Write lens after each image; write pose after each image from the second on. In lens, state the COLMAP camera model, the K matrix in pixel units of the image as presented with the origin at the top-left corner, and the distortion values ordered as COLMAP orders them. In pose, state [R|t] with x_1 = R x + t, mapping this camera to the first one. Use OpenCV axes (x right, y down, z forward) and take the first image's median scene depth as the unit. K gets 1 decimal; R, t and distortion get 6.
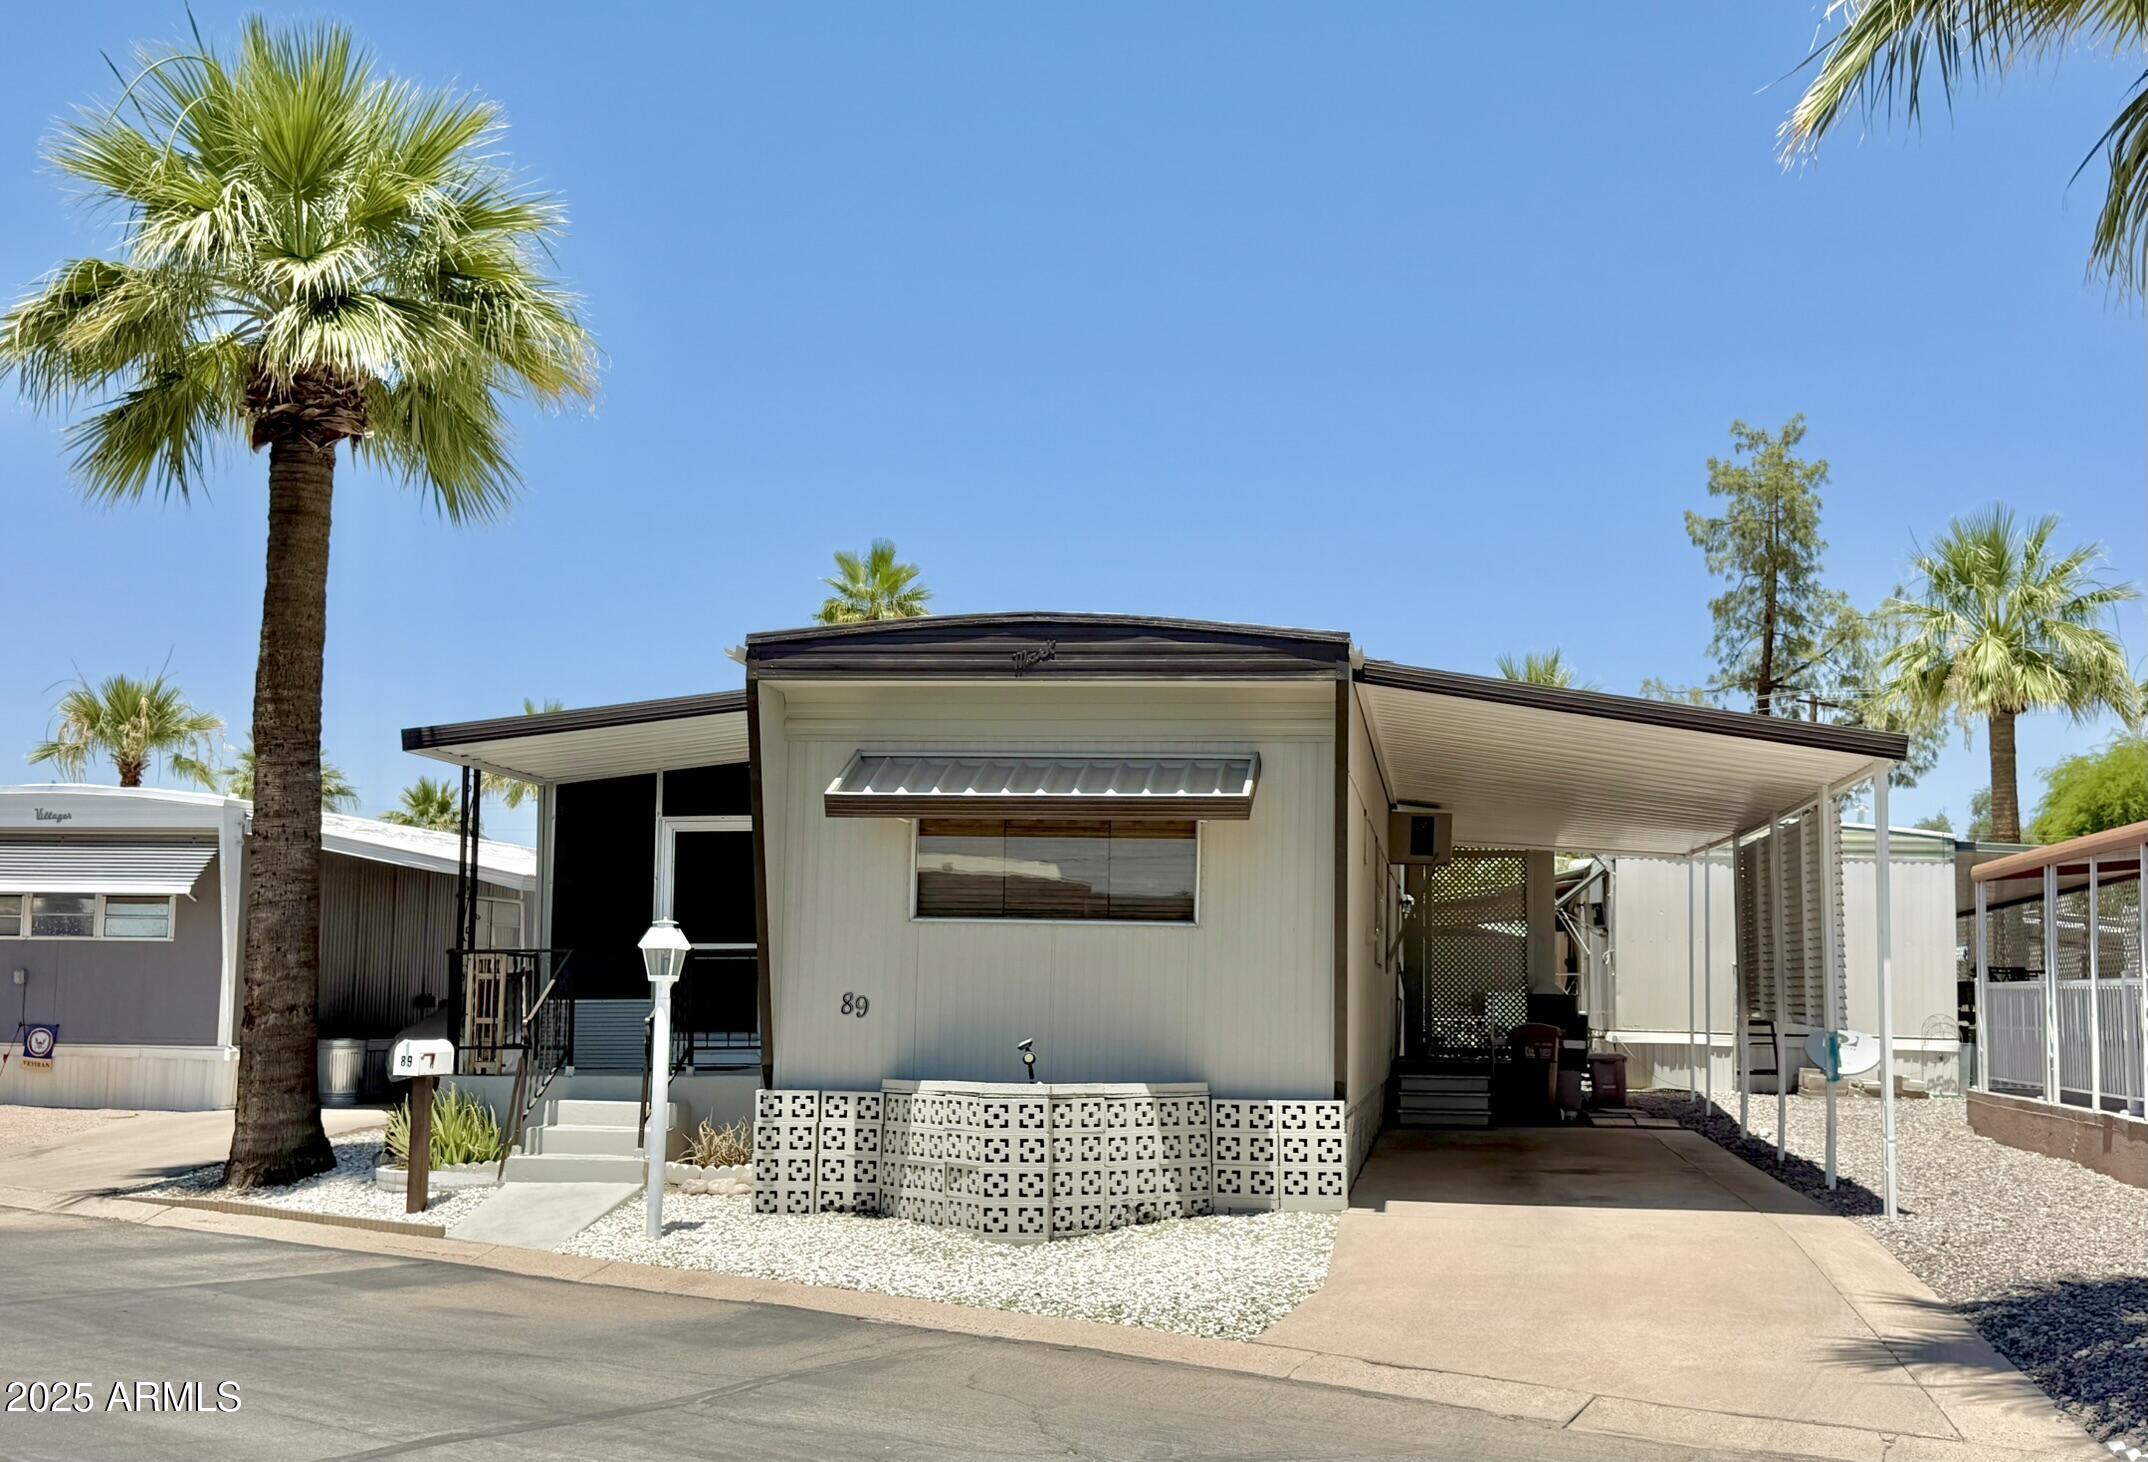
lens RADIAL K [[2257.4, 0, 1072.8], [0, 2257.4, 821.2], [0, 0, 1]] dist [0.189078, -0.396294]
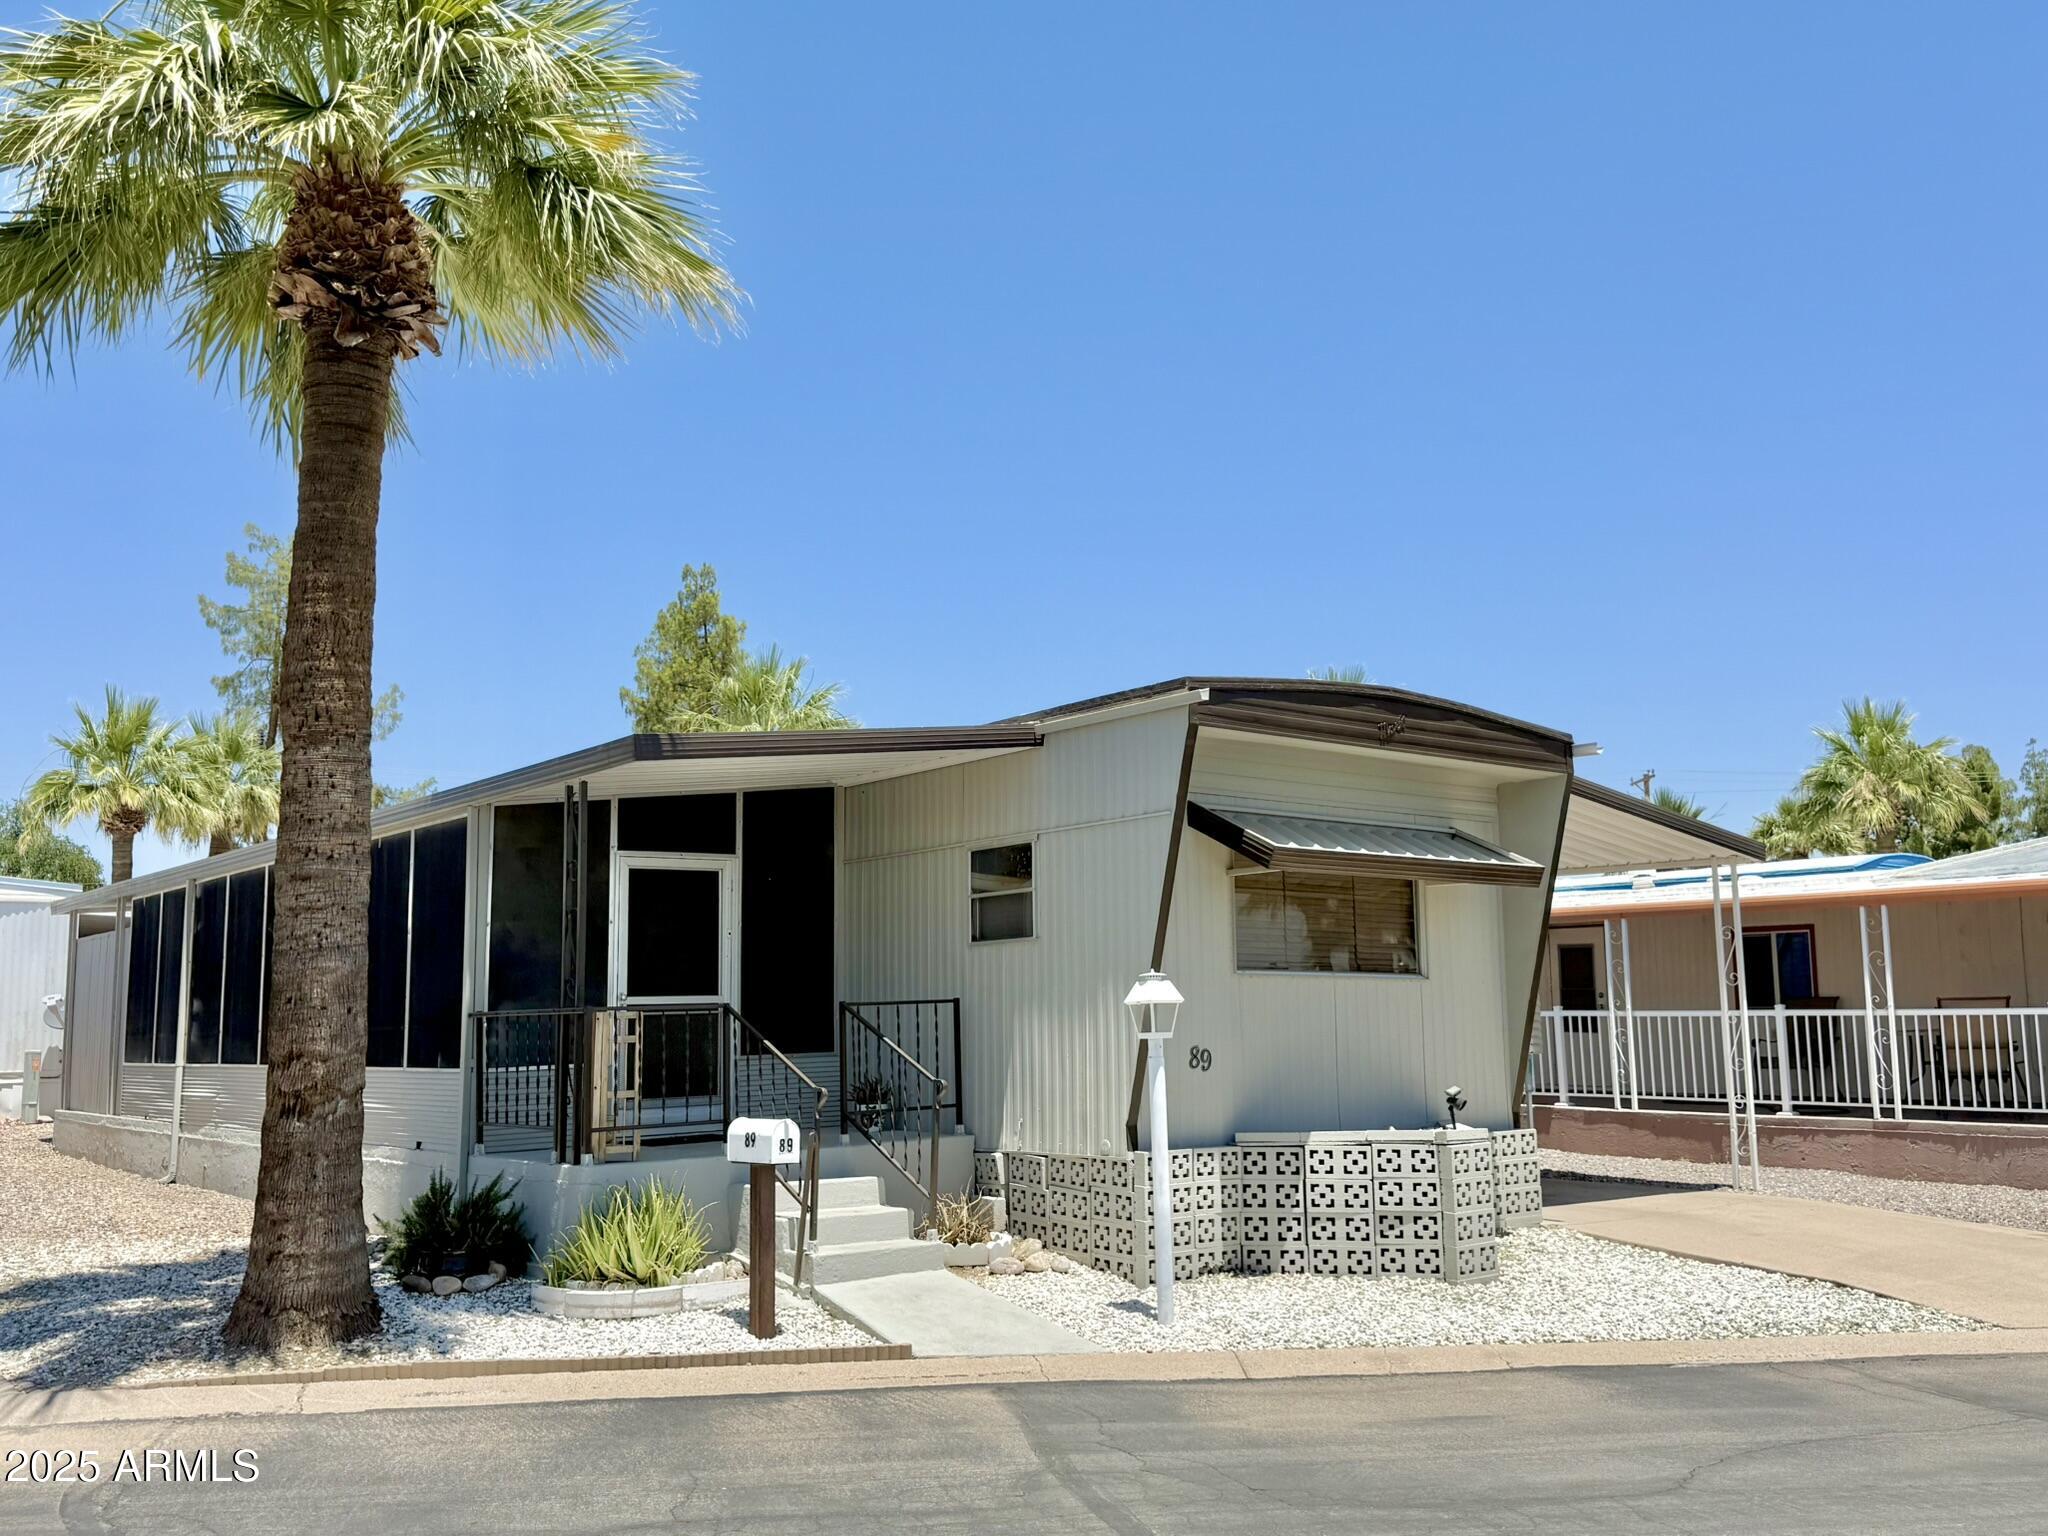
lens RADIAL K [[1849.8, 0, 1024.0], [0, 1849.8, 768.0], [0, 0, 1]] dist [0.212747, -0.492311]
pose [[0.685287, 0.078661, 0.724013, -0.755949], [-0.035759, 0.996585, -0.074429, 0.018096], [-0.727395, 0.025115, 0.685760, 0.498312]]
